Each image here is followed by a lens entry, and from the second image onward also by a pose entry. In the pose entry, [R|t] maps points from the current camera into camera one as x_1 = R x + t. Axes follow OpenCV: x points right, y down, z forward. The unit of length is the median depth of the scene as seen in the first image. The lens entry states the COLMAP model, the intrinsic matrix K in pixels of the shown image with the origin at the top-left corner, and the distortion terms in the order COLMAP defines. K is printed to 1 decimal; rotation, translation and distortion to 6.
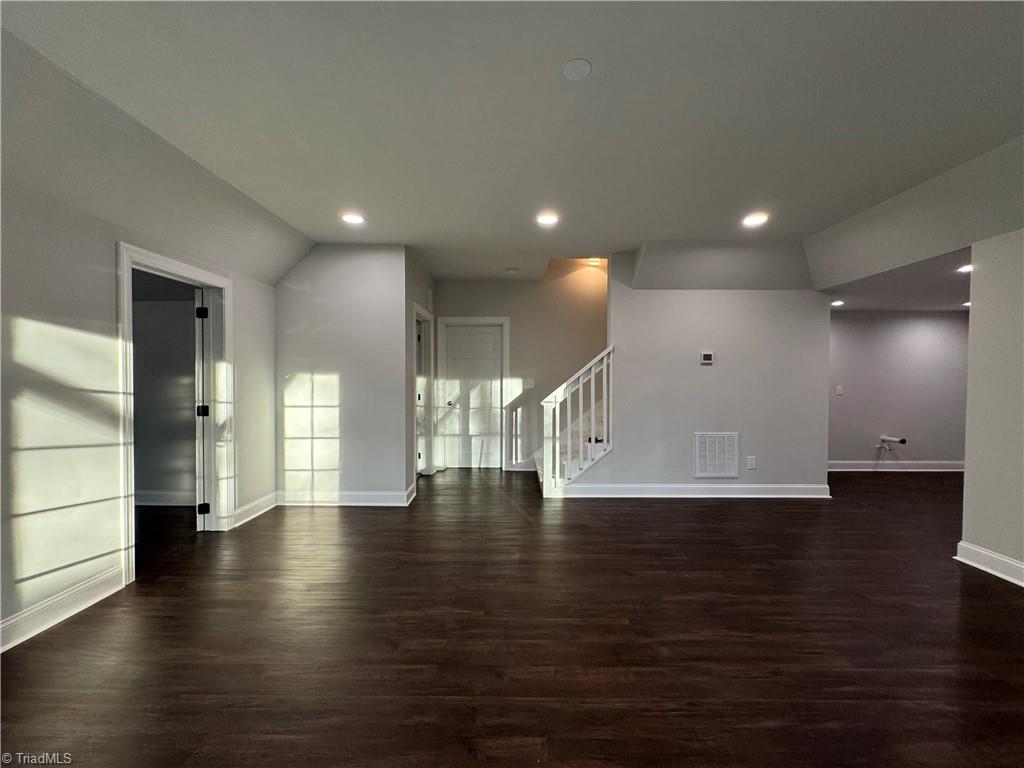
lens RADIAL K [[411.4, 0, 512.8], [0, 411.4, 381.1], [0, 0, 1]] dist [-0.001411, -0.000177]
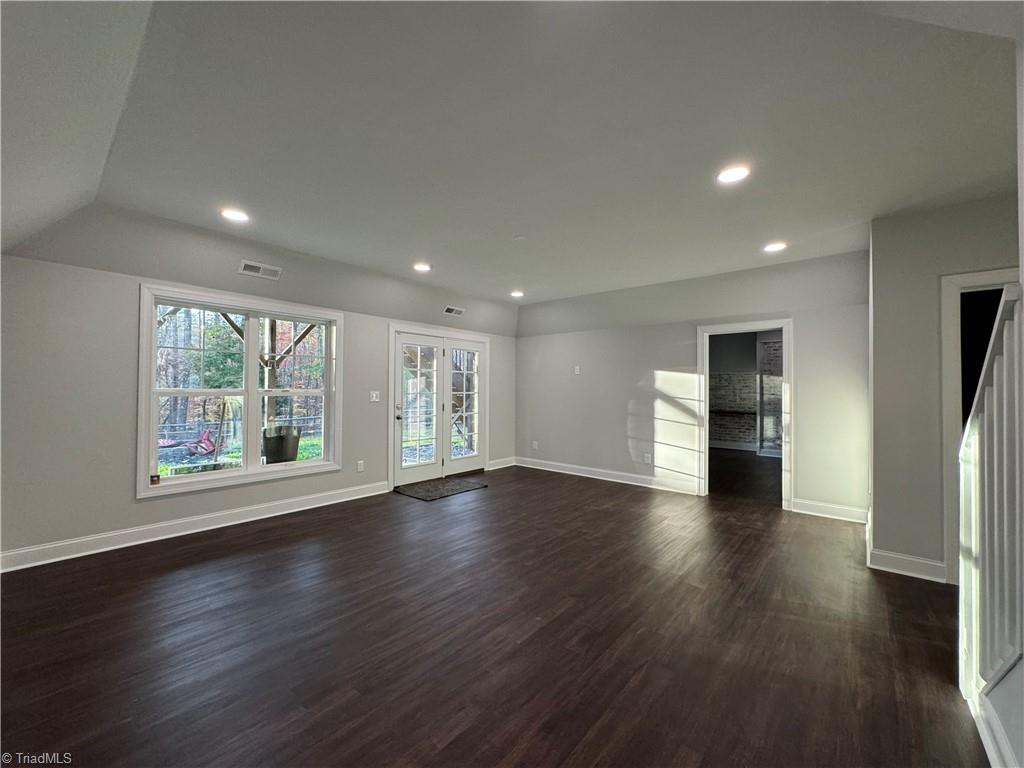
lens RADIAL K [[411.4, 0, 515.5], [0, 411.4, 385.7], [0, 0, 1]] dist [-0.001411, -0.000177]
pose [[-0.642867, -0.017114, -0.765787, 1.207122], [-0.016727, 0.999826, -0.008302, -0.011424], [0.765795, 0.007473, -0.643041, 1.629058]]
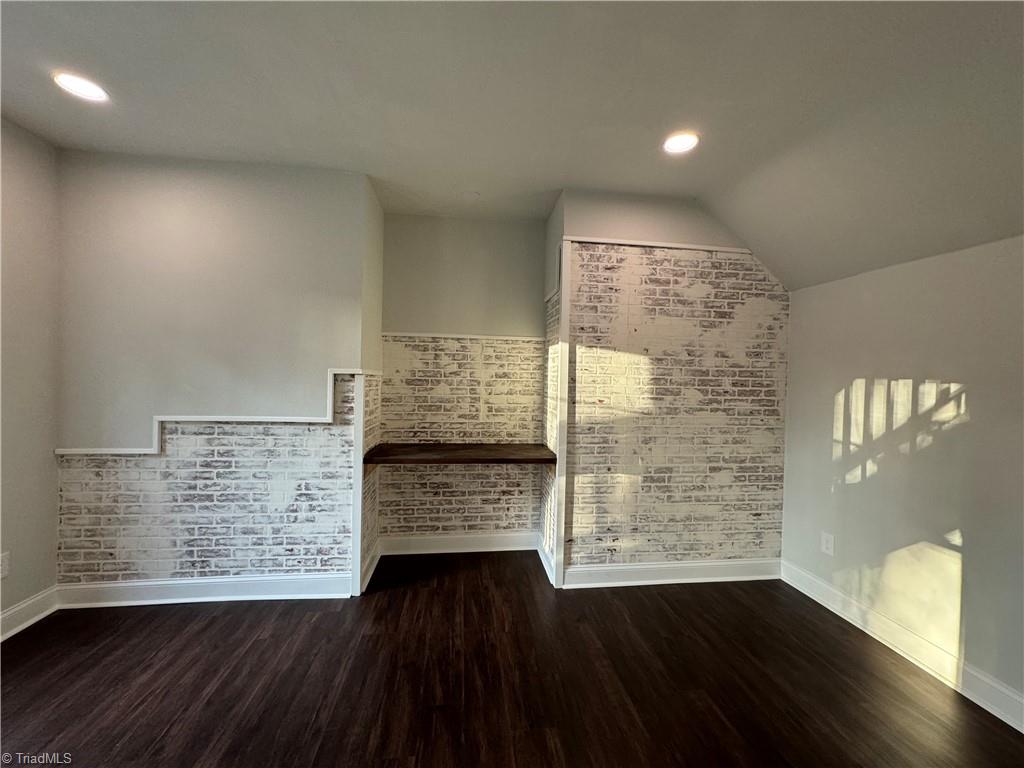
lens RADIAL K [[411.4, 0, 512.5], [0, 411.4, 383.6], [0, 0, 1]] dist [-0.001411, -0.000177]
pose [[0.116499, 0.019453, -0.993000, -0.359683], [-0.026581, 0.999511, 0.016463, -0.041847], [0.992835, 0.024477, 0.116959, 1.123050]]
